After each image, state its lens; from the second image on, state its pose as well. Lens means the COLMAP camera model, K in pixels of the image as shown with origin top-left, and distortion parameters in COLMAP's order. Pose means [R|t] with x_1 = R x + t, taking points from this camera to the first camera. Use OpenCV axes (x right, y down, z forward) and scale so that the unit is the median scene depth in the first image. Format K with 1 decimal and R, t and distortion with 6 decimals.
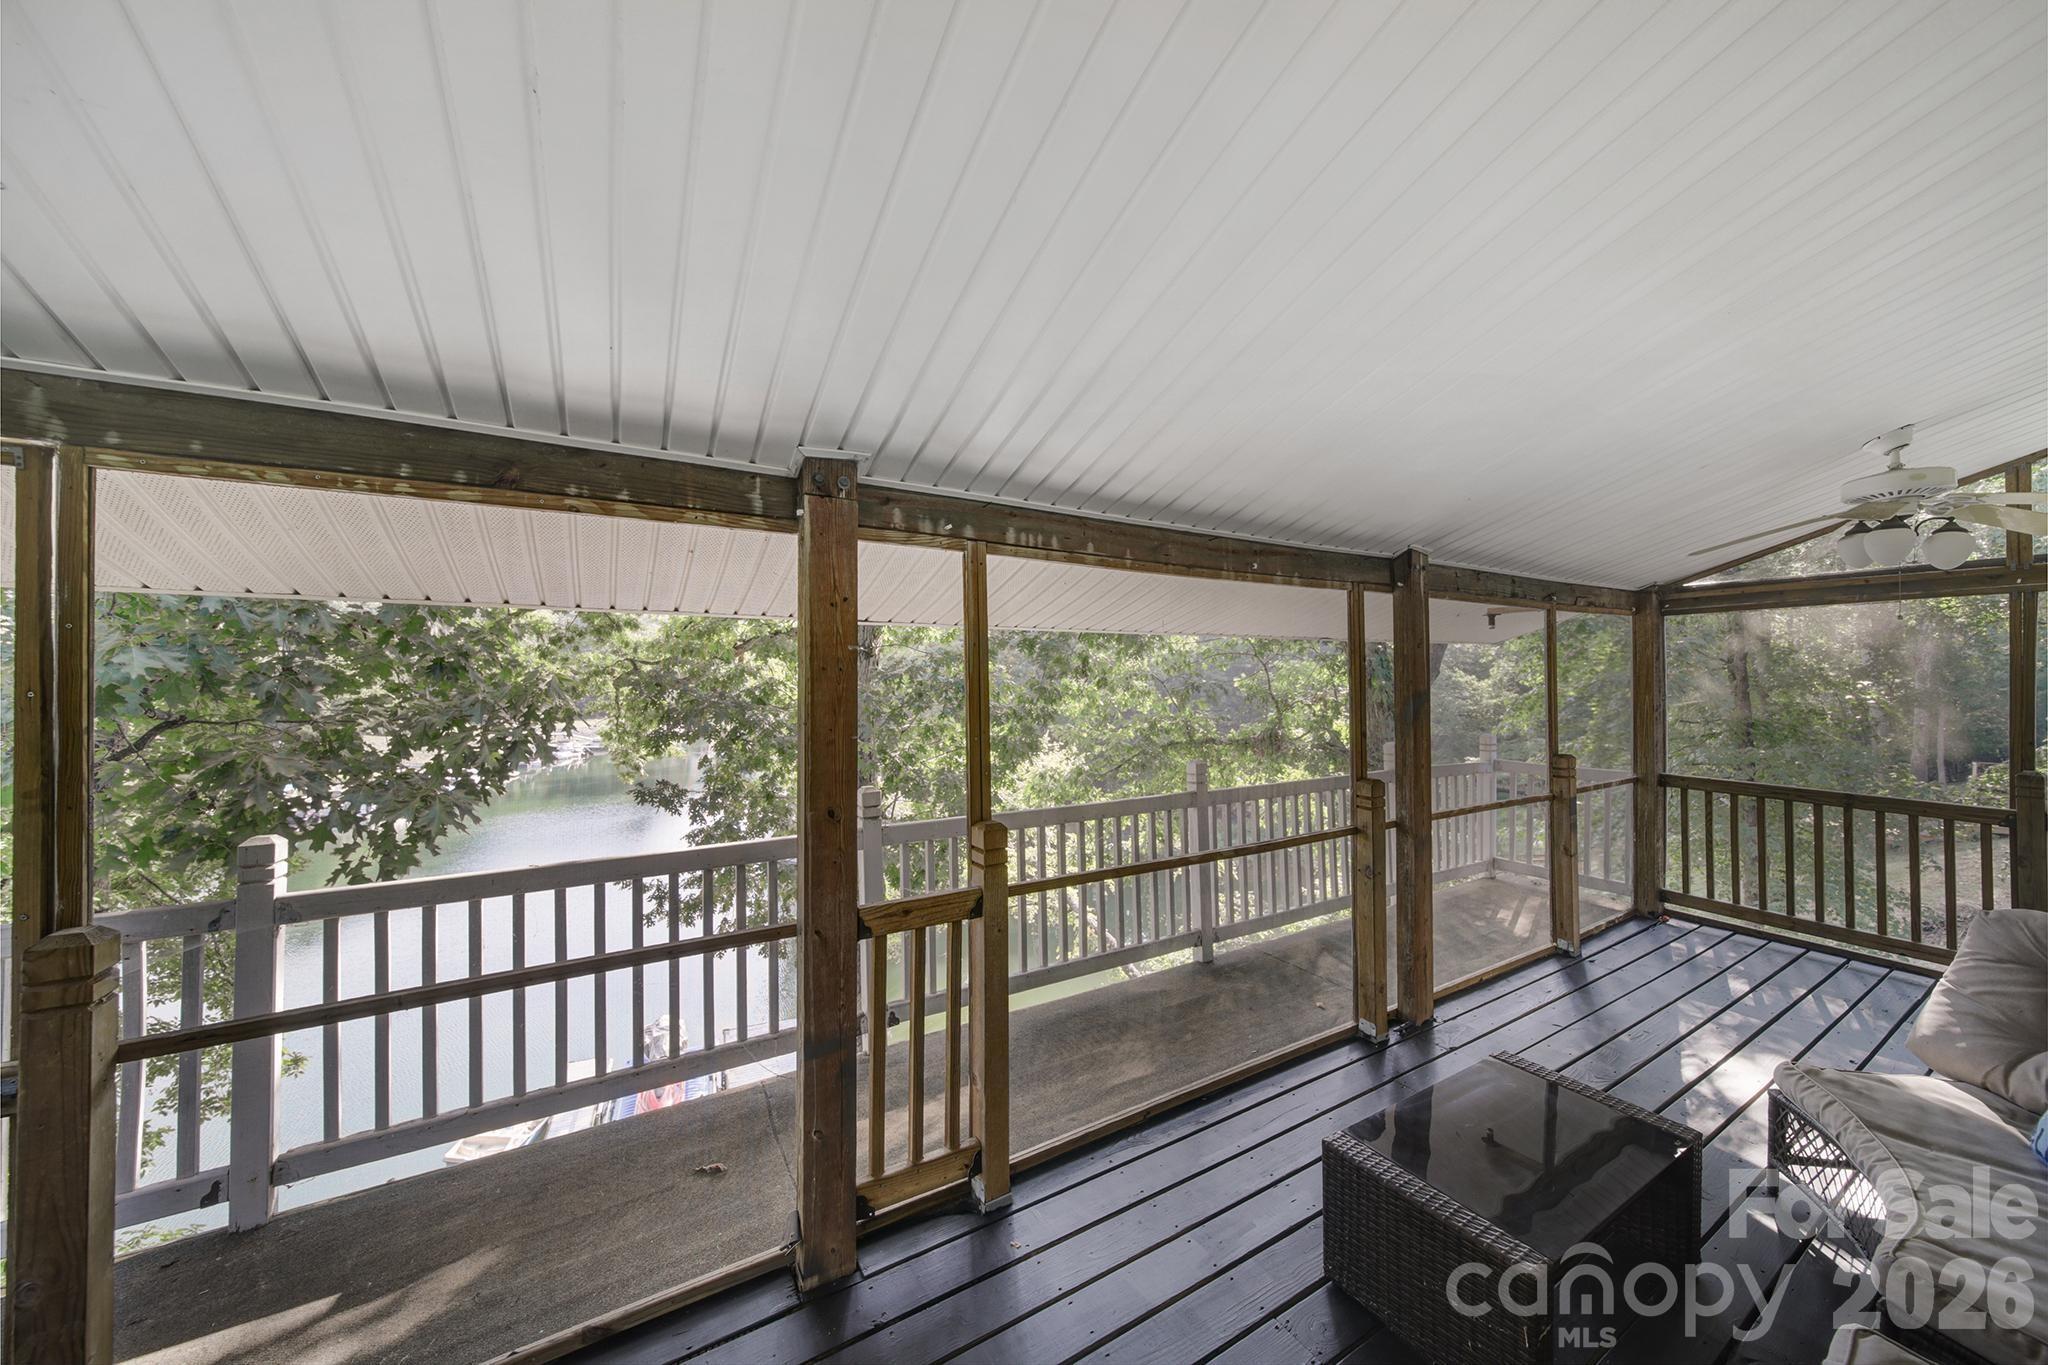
lens RADIAL K [[719.4, 0, 1023.2], [0, 719.4, 666.2], [0, 0, 1]] dist [-0.002174, -0.000224]
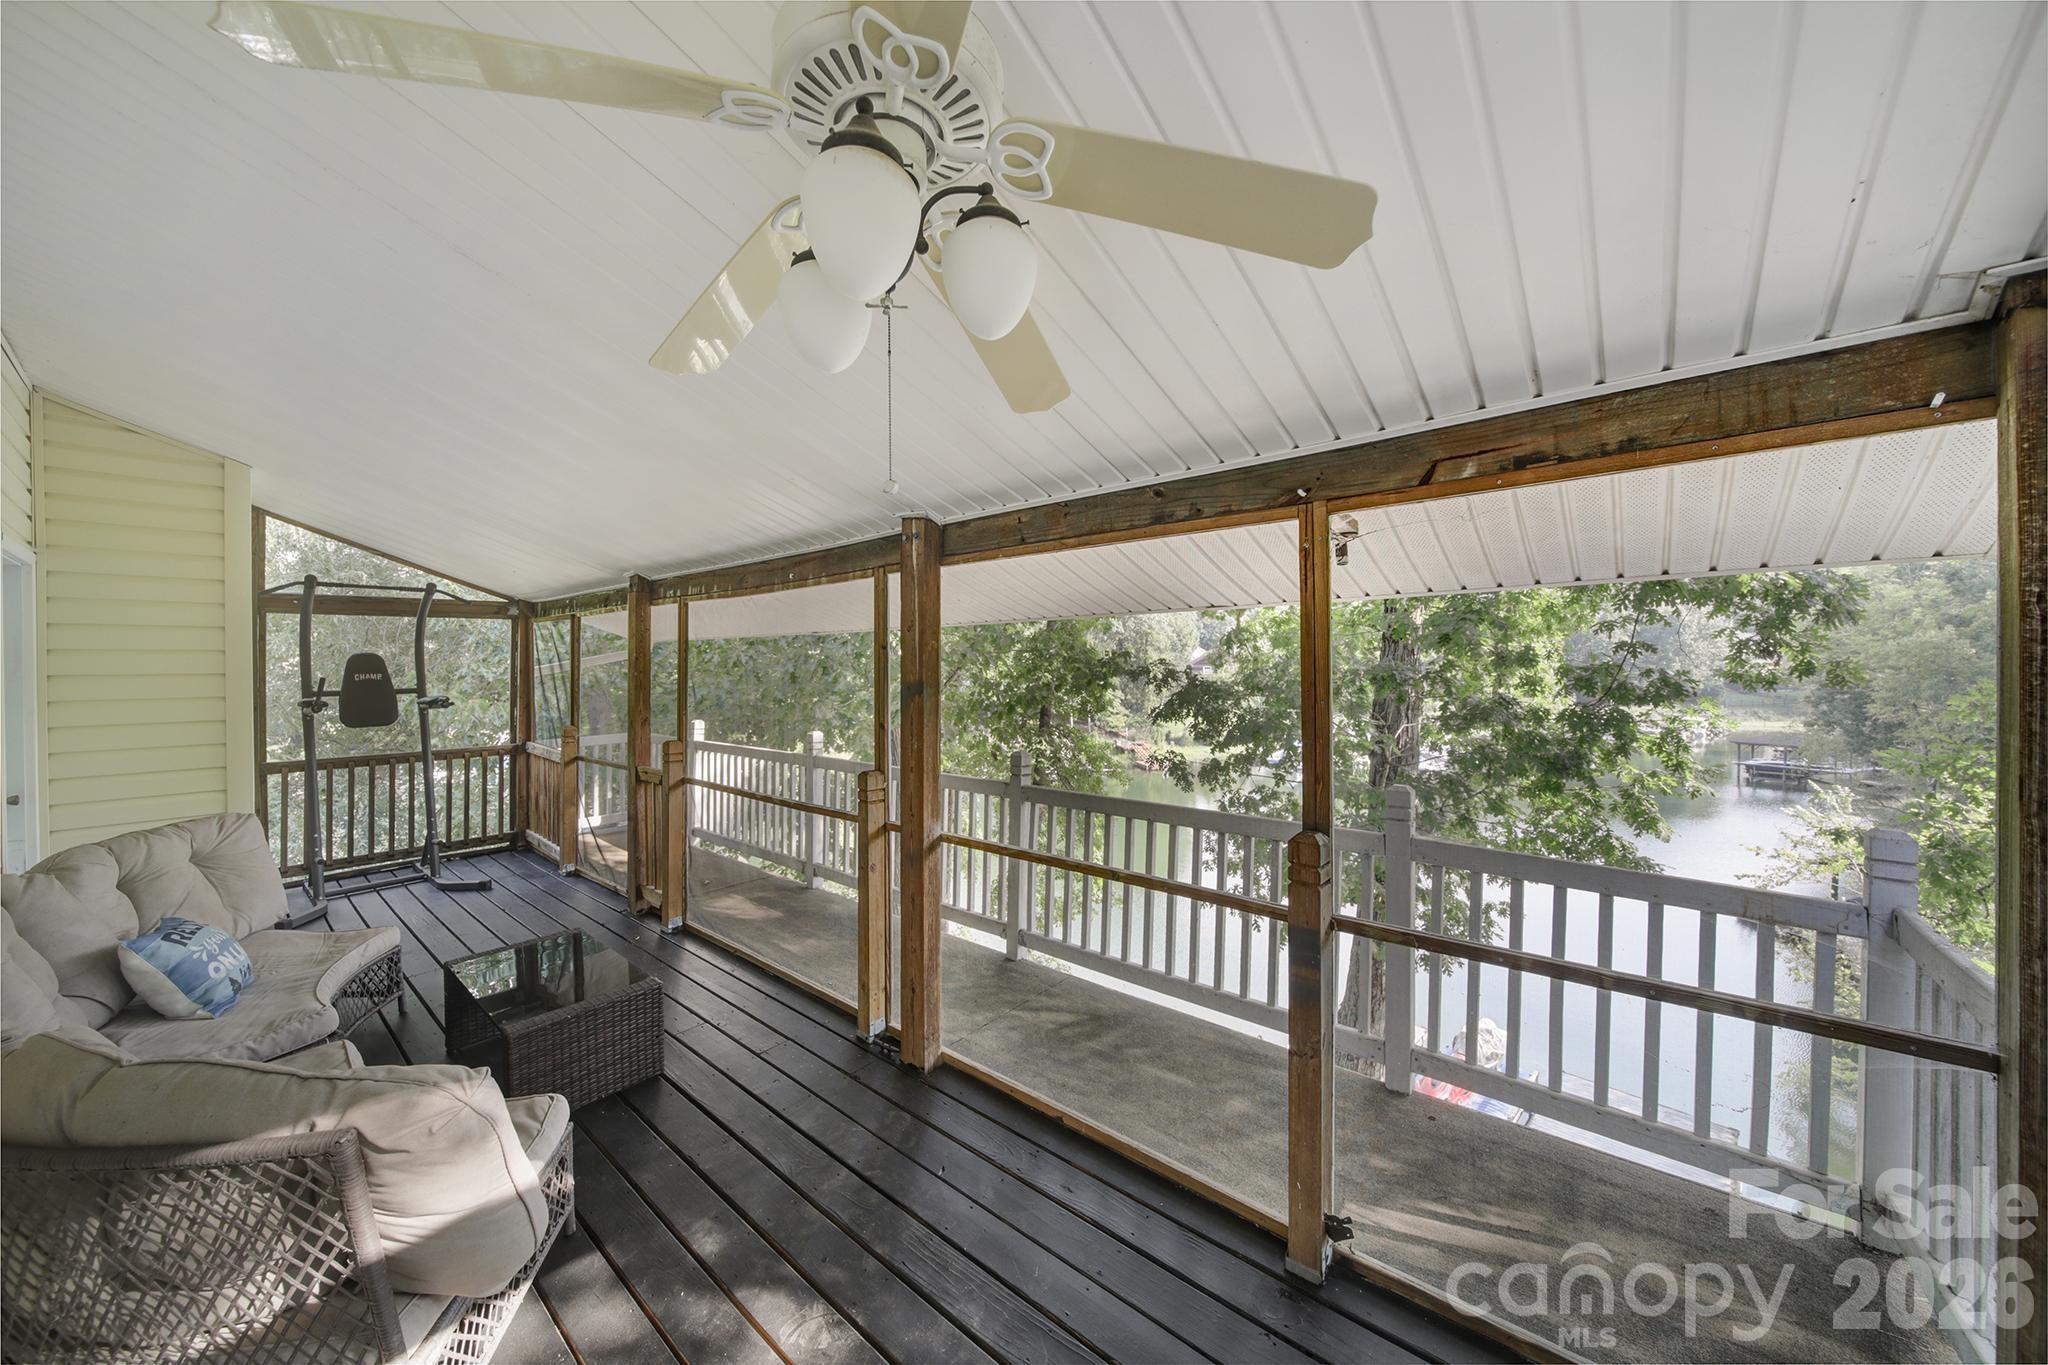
lens RADIAL K [[760.7, 0, 1026.1], [0, 760.7, 672.8], [0, 0, 1]] dist [-0.034778, -0.000086]
pose [[0.287682, 0.009890, -0.957675, 0.589135], [0.021063, 0.999639, 0.016651, 0.004365], [0.957494, -0.024961, 0.287370, 0.354849]]
